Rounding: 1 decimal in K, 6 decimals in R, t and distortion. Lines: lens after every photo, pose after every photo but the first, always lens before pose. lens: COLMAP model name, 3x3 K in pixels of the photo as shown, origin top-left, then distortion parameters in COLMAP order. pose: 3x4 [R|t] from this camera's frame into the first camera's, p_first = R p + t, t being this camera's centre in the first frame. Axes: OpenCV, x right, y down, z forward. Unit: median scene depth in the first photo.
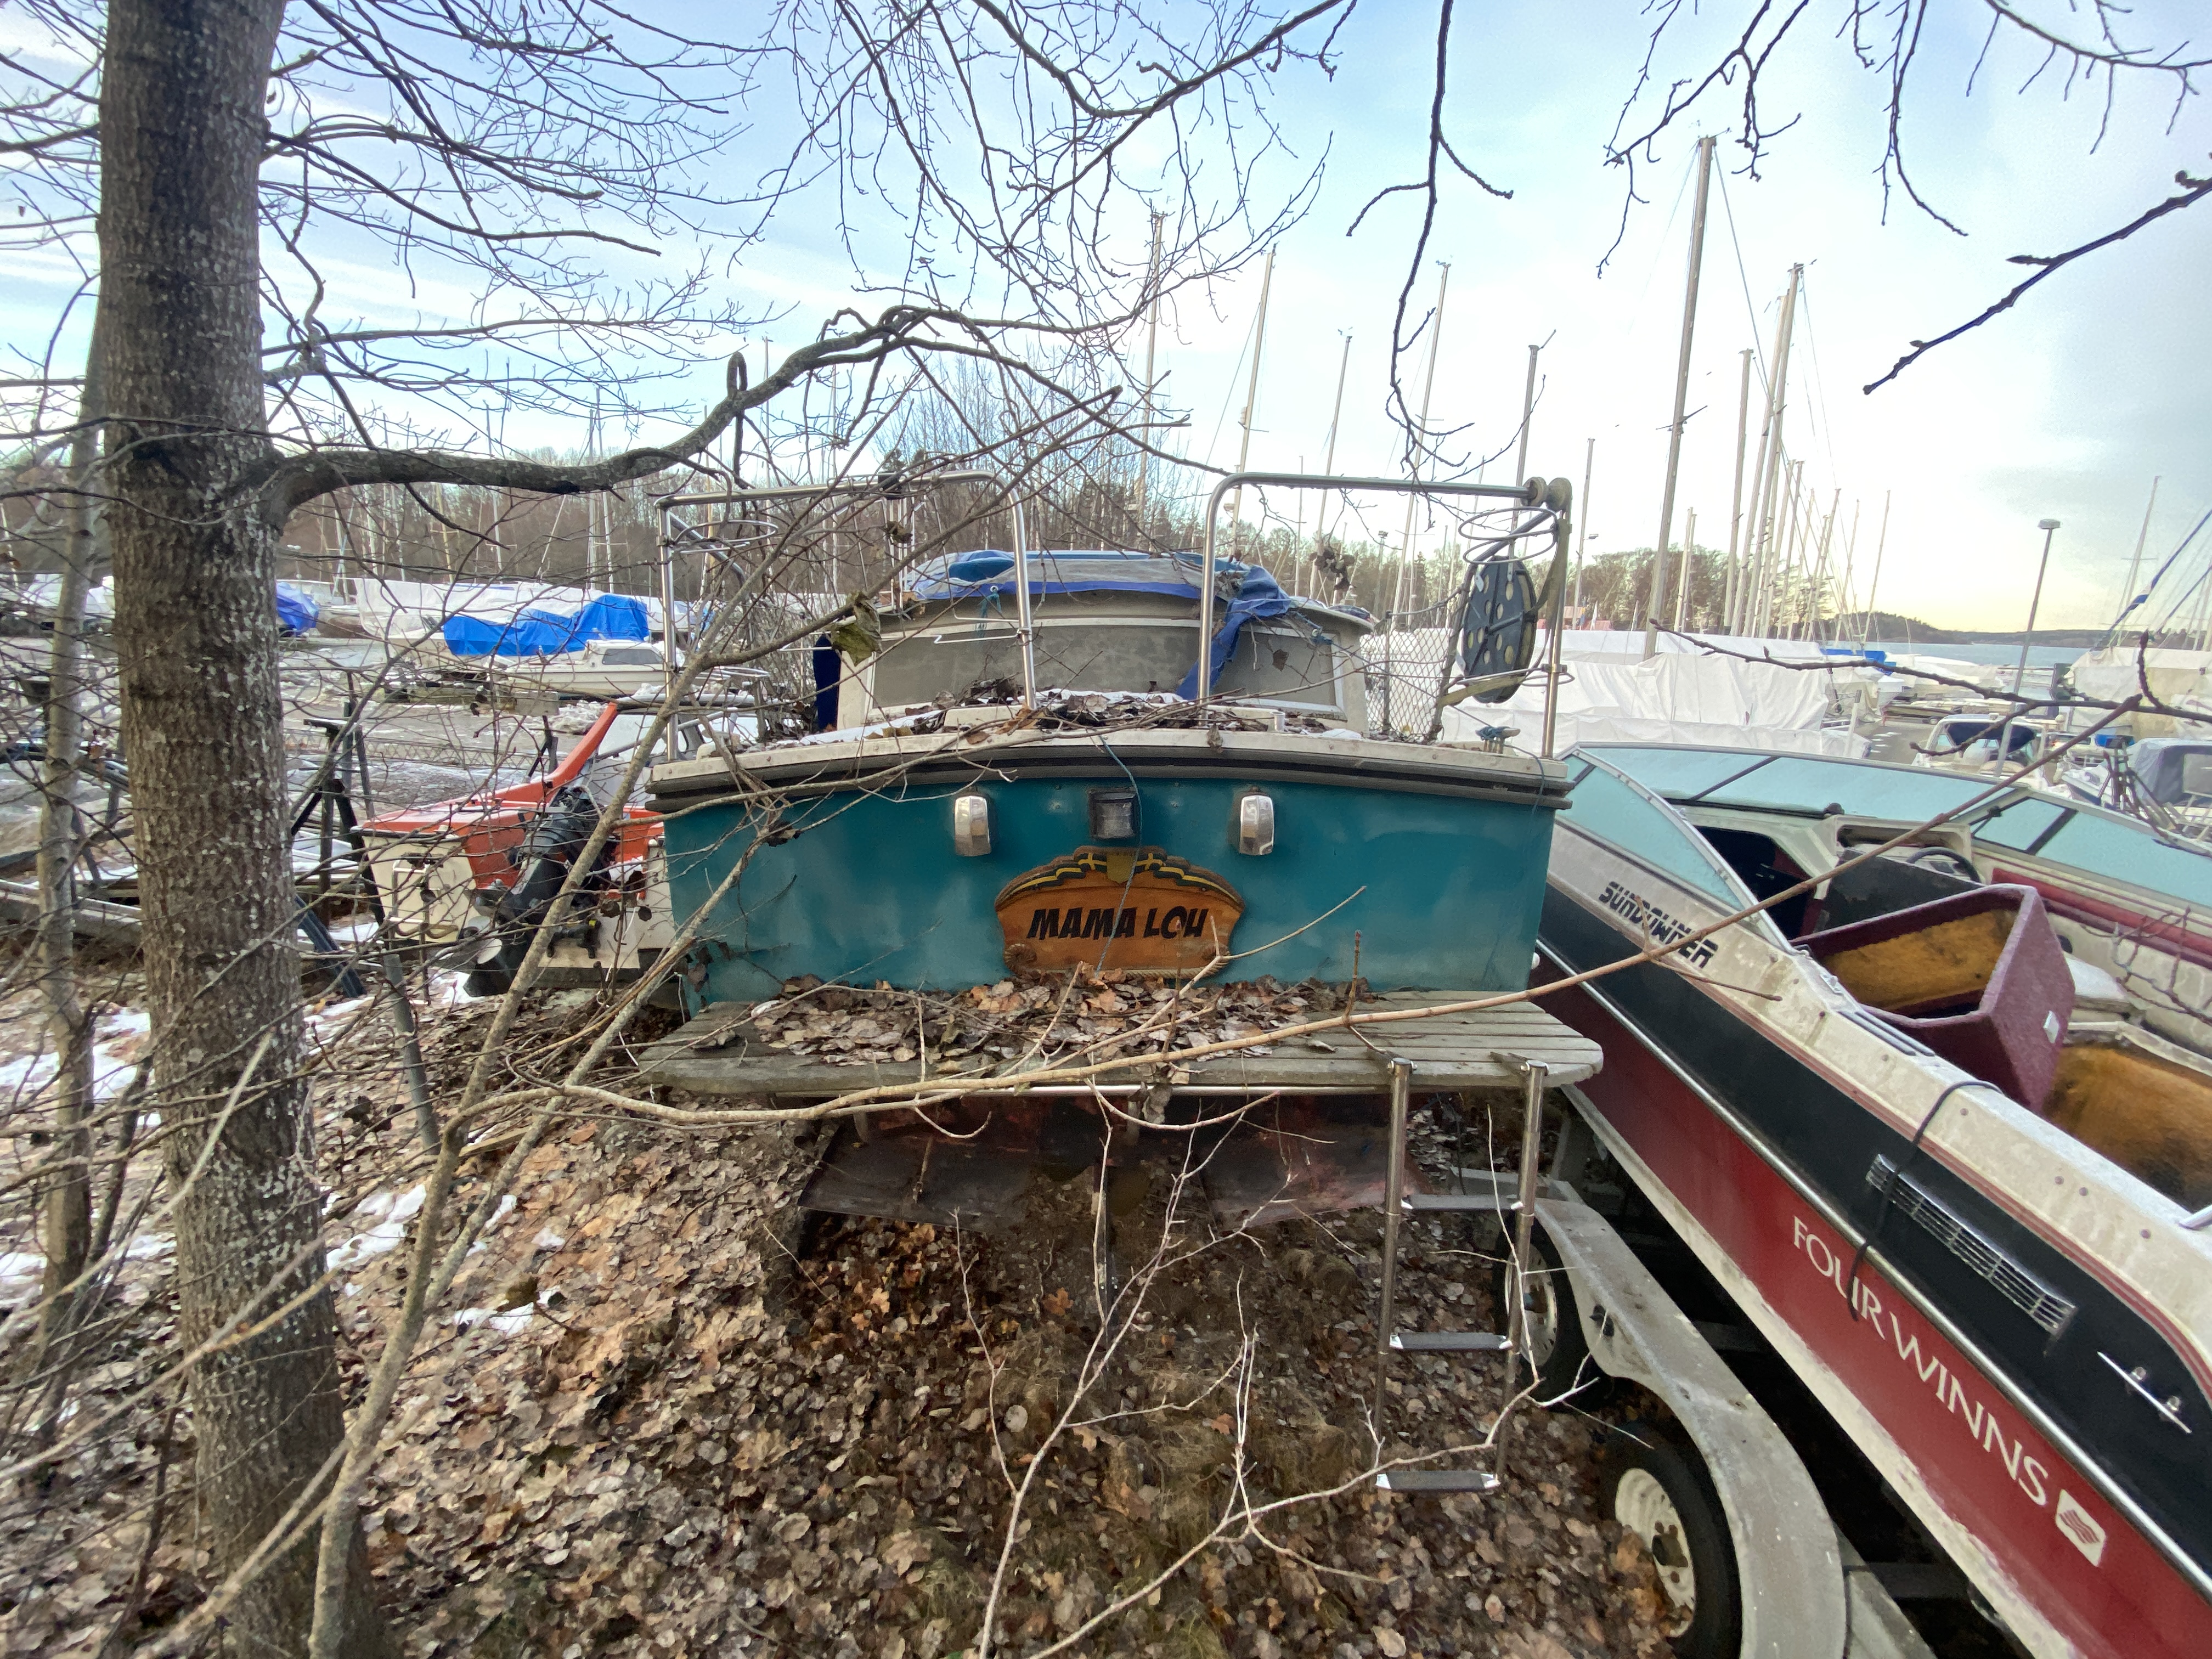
lens RADIAL K [[904.4, 0, 1098.4], [0, 904.4, 835.9], [0, 0, 1]] dist [0.018417, -0.020490]
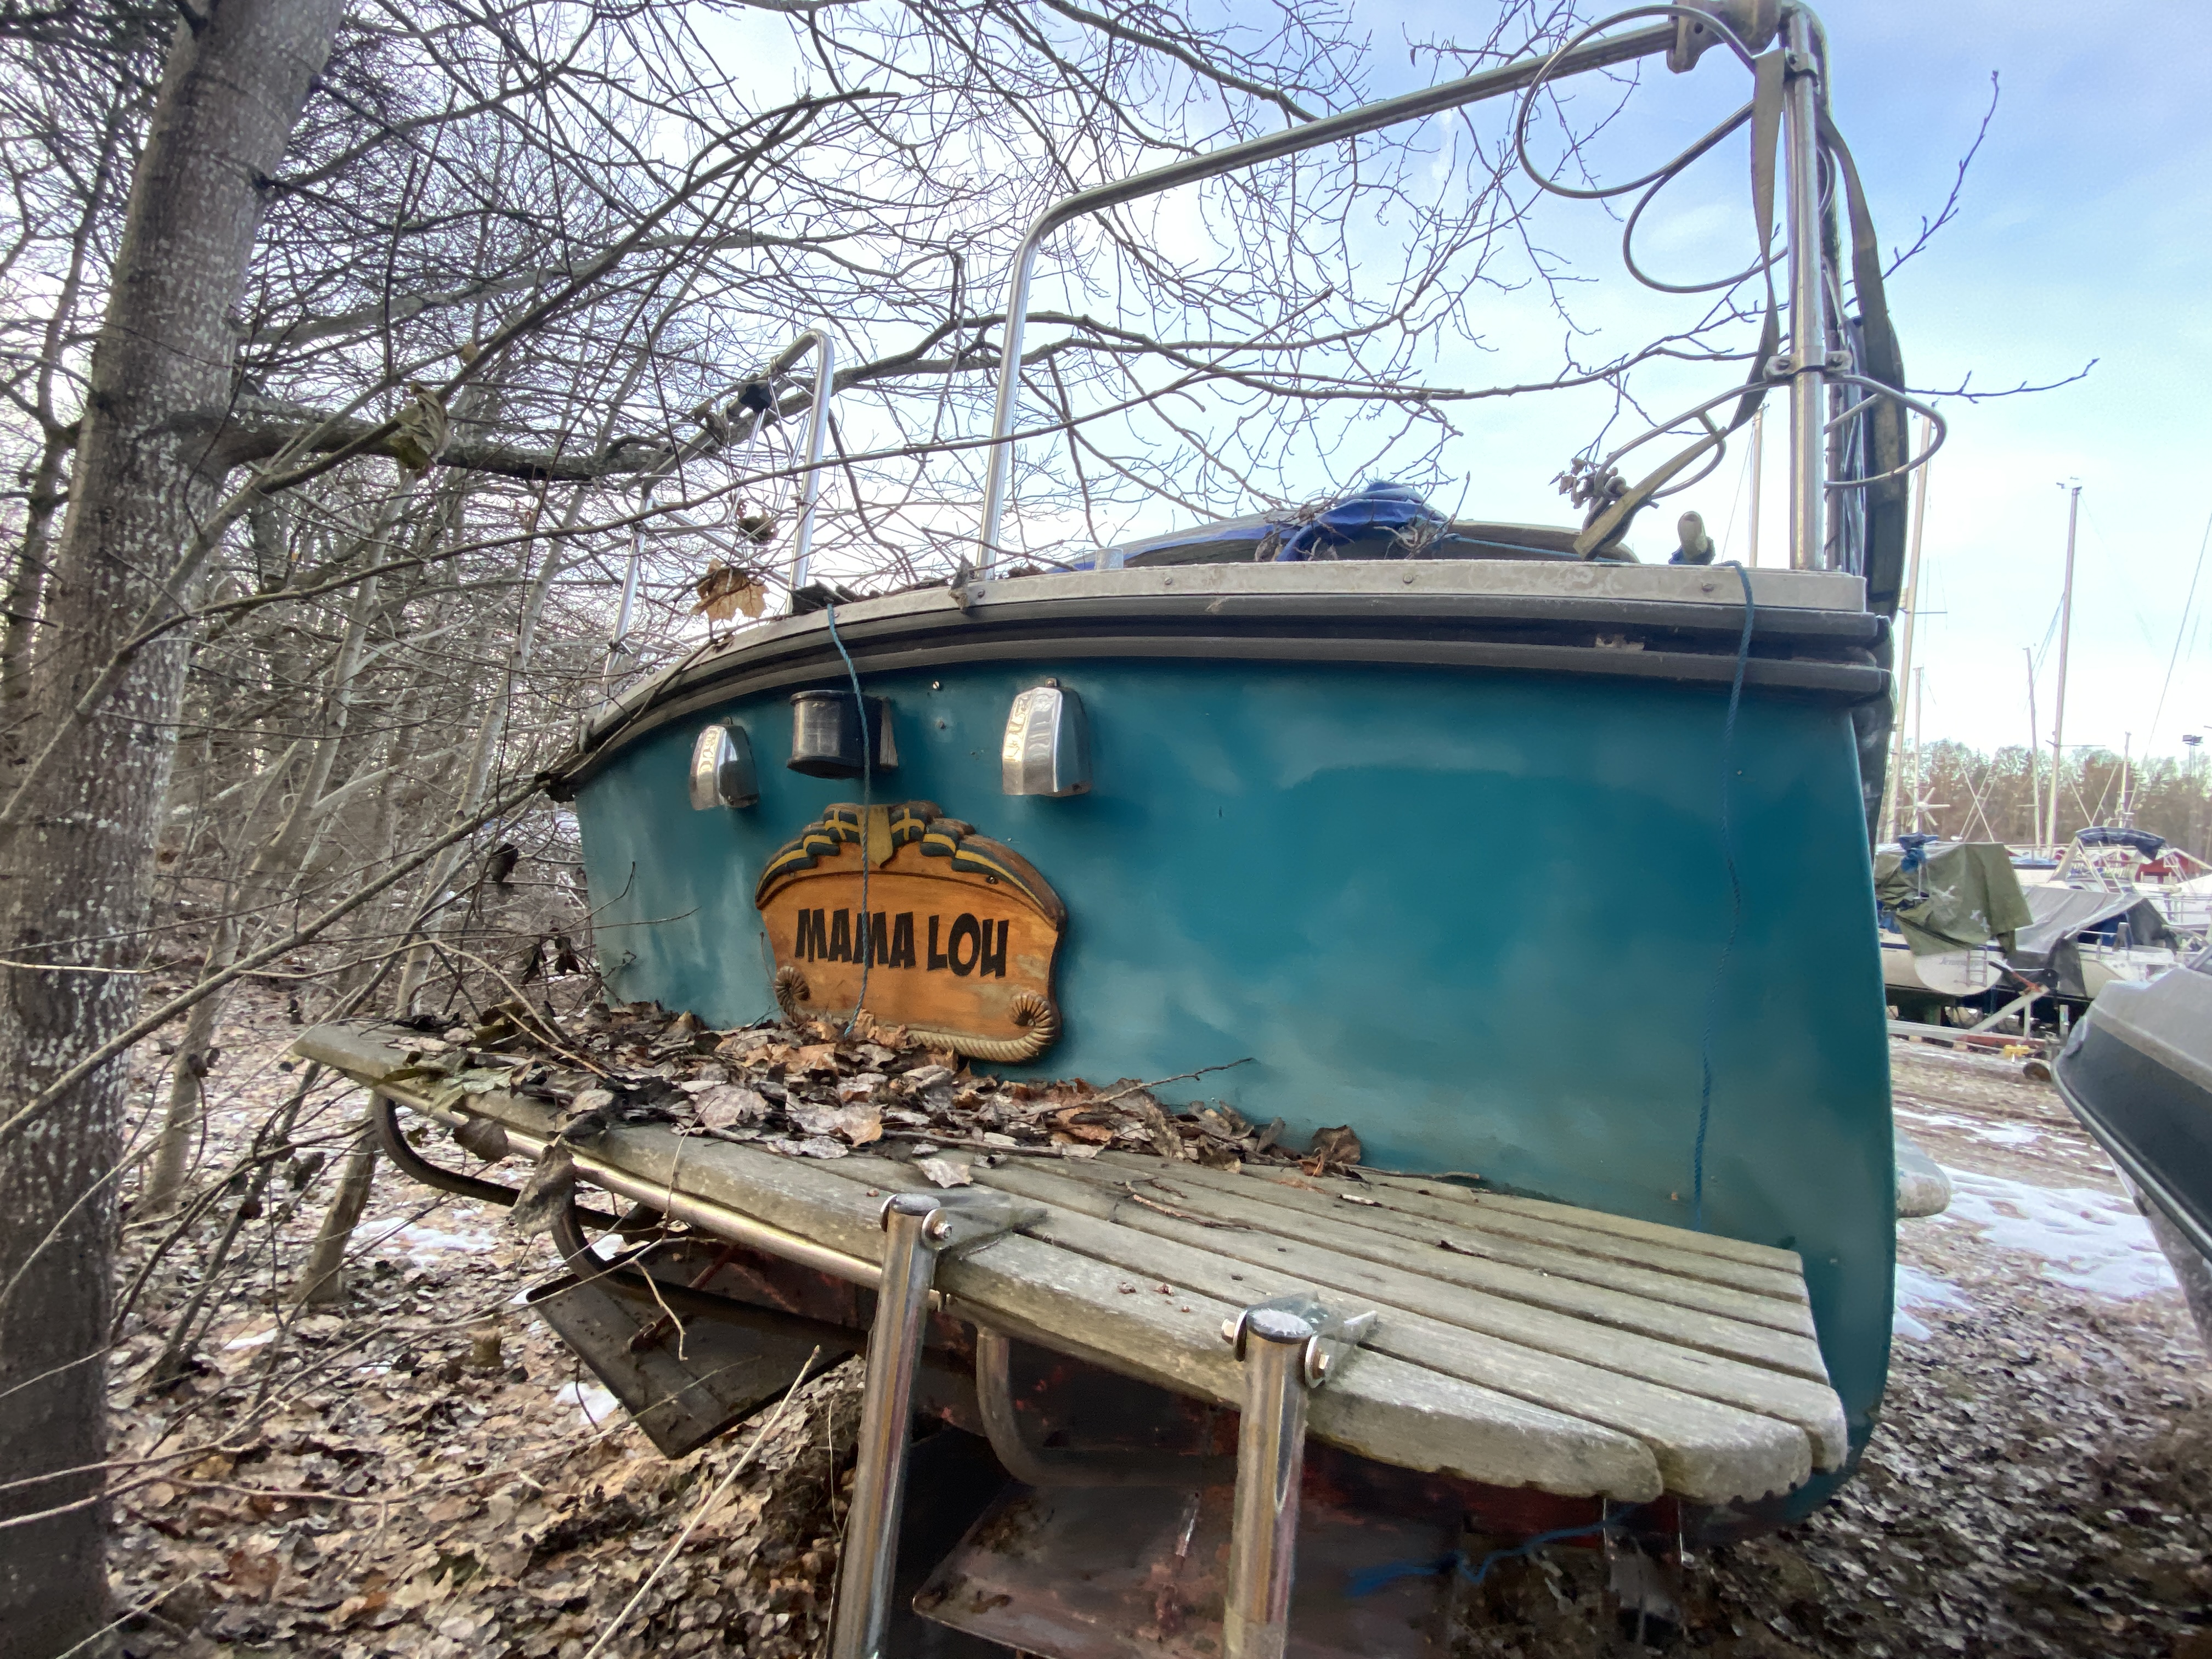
lens RADIAL K [[912.9, 0, 1096.4], [0, 912.9, 827.0], [0, 0, 1]] dist [0.001644, -0.013216]
pose [[0.817708, -0.018816, -0.575325, 0.482335], [-0.139036, 0.963417, -0.229121, 0.144634], [0.558589, 0.267345, 0.785178, 0.582889]]
